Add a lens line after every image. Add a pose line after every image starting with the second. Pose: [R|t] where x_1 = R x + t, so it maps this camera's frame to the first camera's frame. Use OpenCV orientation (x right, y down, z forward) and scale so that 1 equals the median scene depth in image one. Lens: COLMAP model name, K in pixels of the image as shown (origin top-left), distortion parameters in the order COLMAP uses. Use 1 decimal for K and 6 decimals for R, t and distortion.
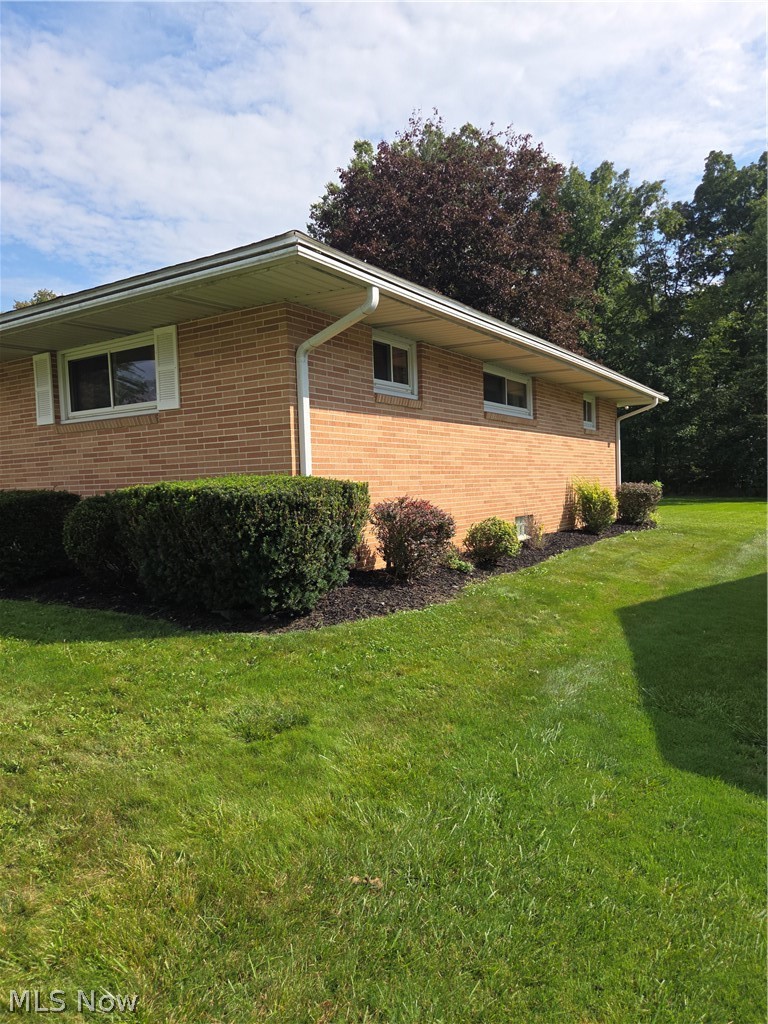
lens RADIAL K [[691.4, 0, 385.9], [0, 691.4, 513.9], [0, 0, 1]] dist [0.067793, -0.049261]
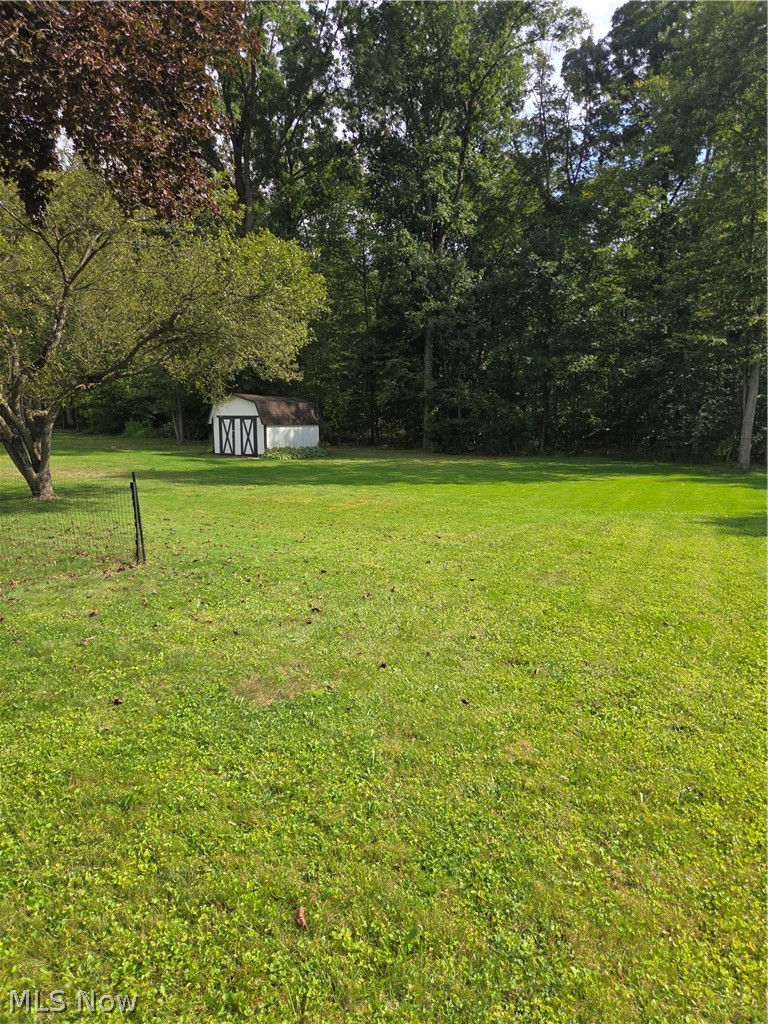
lens RADIAL K [[691.4, 0, 385.9], [0, 691.4, 513.9], [0, 0, 1]] dist [0.067793, -0.049261]
pose [[0.992347, 0.013984, 0.122685, 0.141915], [-0.023791, 0.996603, 0.078842, -0.017587], [-0.121166, -0.081157, 0.989309, 0.302799]]
